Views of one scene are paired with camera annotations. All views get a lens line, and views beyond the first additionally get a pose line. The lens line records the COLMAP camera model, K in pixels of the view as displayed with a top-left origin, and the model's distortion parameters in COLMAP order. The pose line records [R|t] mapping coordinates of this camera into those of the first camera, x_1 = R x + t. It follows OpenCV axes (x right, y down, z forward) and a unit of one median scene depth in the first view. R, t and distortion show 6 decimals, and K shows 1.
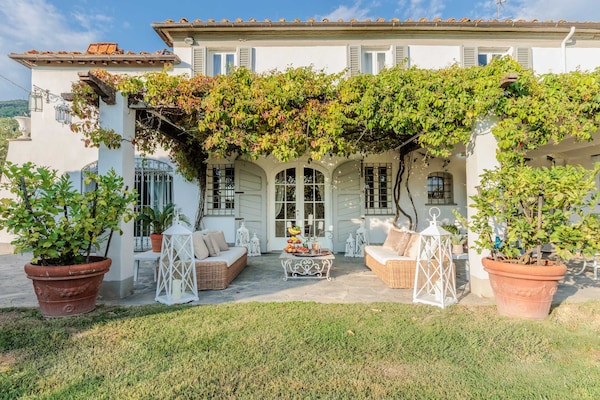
lens RADIAL K [[320.8, 0, 339.5], [0, 320.8, 202.6], [0, 0, 1]] dist [0.004976, 0.001594]
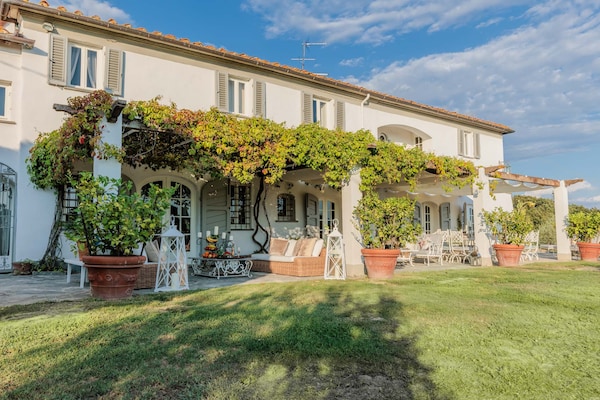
lens RADIAL K [[537.1, 0, 300.0], [0, 537.1, 200.0], [0, 0, 1]] dist [0.006542, 0.008607]
pose [[0.783393, 0.044815, 0.619909, -0.892421], [-0.005184, 0.997834, -0.065585, 0.057721], [-0.621505, 0.048165, 0.781928, -0.578878]]
